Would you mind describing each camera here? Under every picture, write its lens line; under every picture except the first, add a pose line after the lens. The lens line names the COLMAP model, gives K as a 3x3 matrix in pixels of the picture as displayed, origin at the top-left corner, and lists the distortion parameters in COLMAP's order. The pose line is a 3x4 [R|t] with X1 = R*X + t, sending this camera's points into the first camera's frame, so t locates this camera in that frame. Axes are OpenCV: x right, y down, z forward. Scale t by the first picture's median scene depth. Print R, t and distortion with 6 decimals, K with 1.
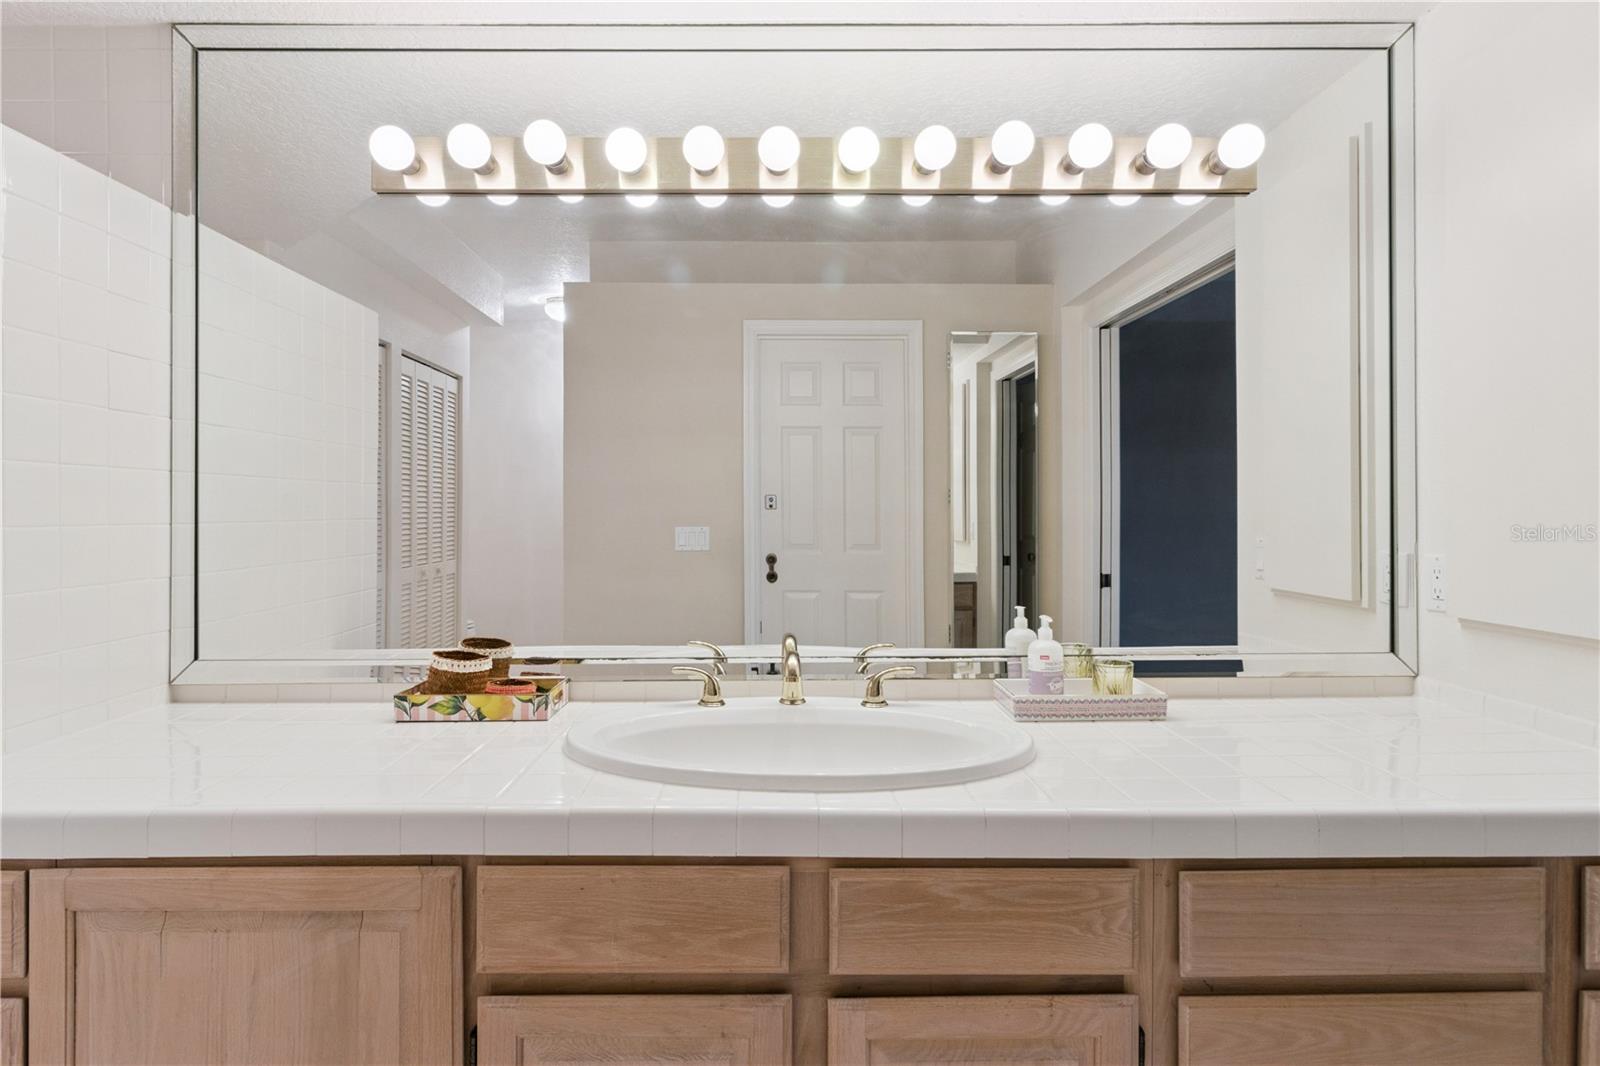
lens RADIAL K [[845.0, 0, 777.0], [0, 845.0, 510.2], [0, 0, 1]] dist [0.001174, 0.000740]
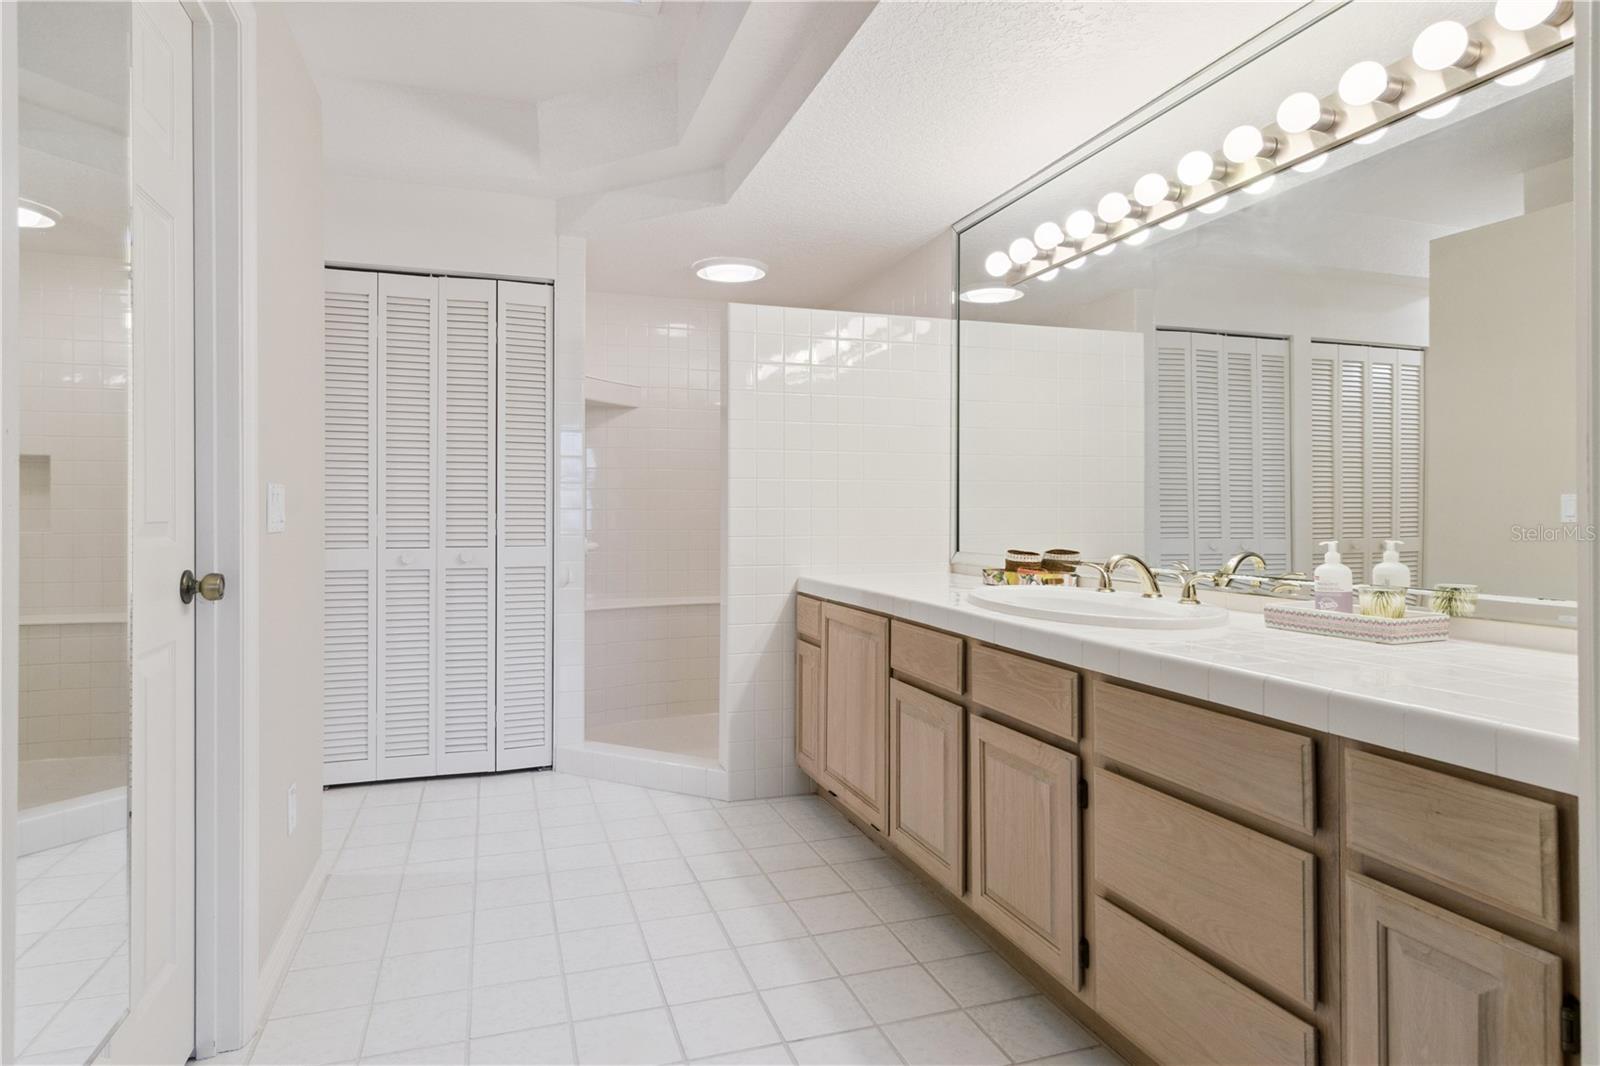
lens RADIAL K [[845.0, 0, 777.0], [0, 845.0, 510.2], [0, 0, 1]] dist [0.001174, 0.000740]
pose [[0.312206, 0.005131, -0.950001, 1.628551], [-0.001638, 0.999987, 0.004862, 0.122798], [0.950013, 0.000038, 0.312210, 0.020186]]
